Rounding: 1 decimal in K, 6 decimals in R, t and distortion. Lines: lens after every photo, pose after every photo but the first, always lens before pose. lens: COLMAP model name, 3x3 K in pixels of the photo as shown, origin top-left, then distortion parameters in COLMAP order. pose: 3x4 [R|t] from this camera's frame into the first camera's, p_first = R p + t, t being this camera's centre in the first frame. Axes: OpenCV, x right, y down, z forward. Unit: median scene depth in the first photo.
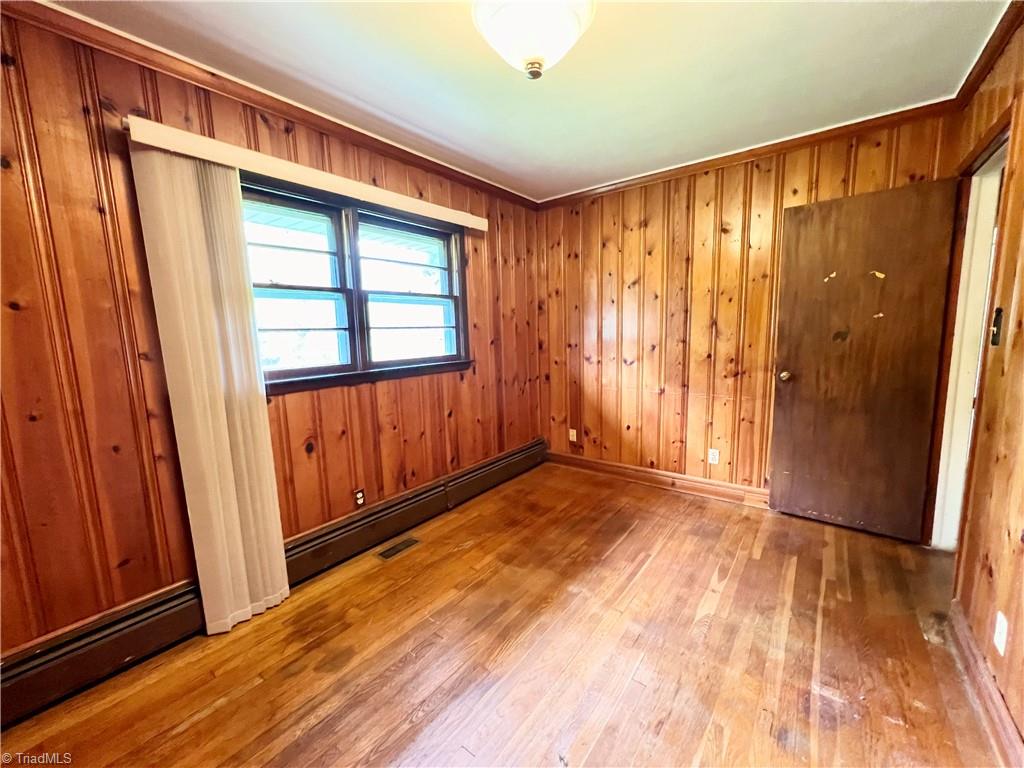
lens RADIAL K [[412.9, 0, 512.0], [0, 412.9, 384.0], [0, 0, 1]] dist [0.001158, 0.000134]
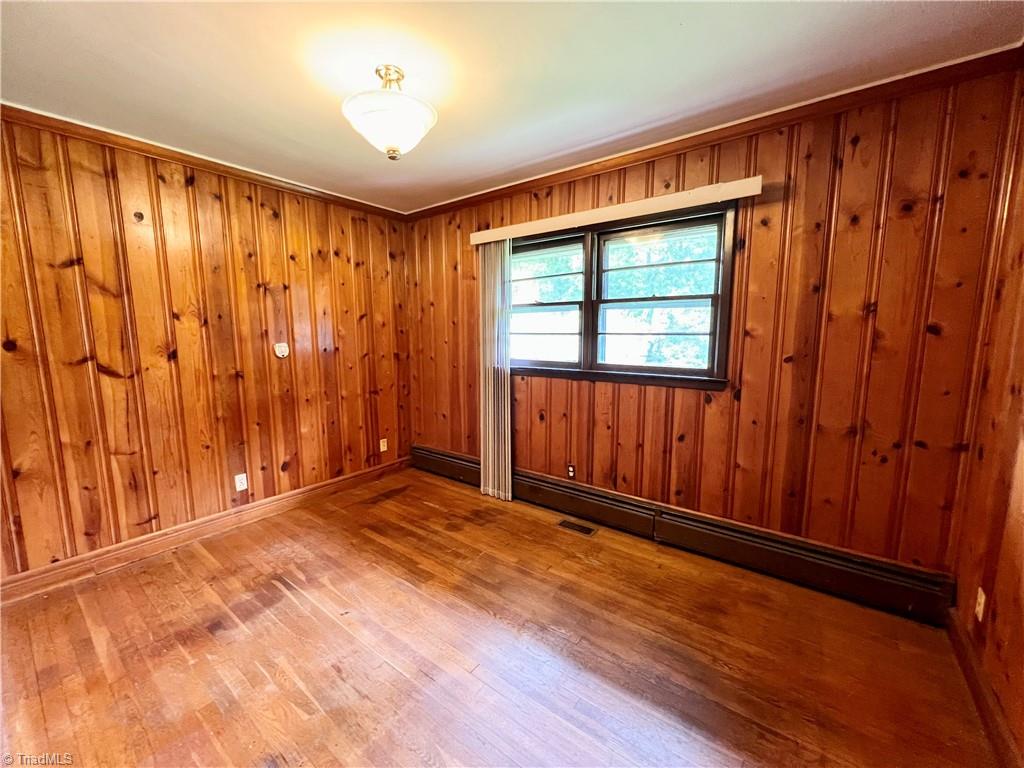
lens RADIAL K [[408.8, 0, 513.0], [0, 408.8, 385.7], [0, 0, 1]] dist [-0.000975, 0.000014]
pose [[0.001230, 0.161294, -0.986906, 0.828456], [-0.125887, 0.979080, 0.159859, -0.153769], [0.992044, 0.124042, 0.021509, 0.806799]]
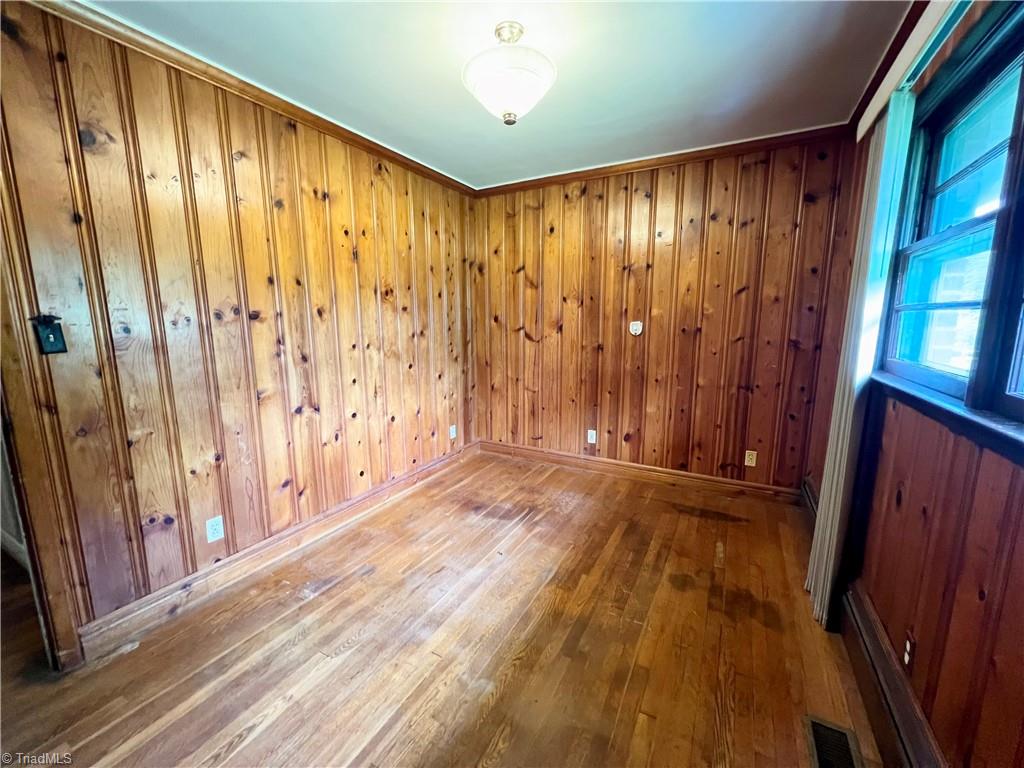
lens RADIAL K [[408.8, 0, 513.0], [0, 408.8, 385.7], [0, 0, 1]] dist [-0.000975, 0.000014]
pose [[-0.987601, 0.057918, -0.145912, 0.156162], [0.012733, 0.955946, 0.293266, -0.184898], [0.156469, 0.287772, -0.944831, 1.355499]]
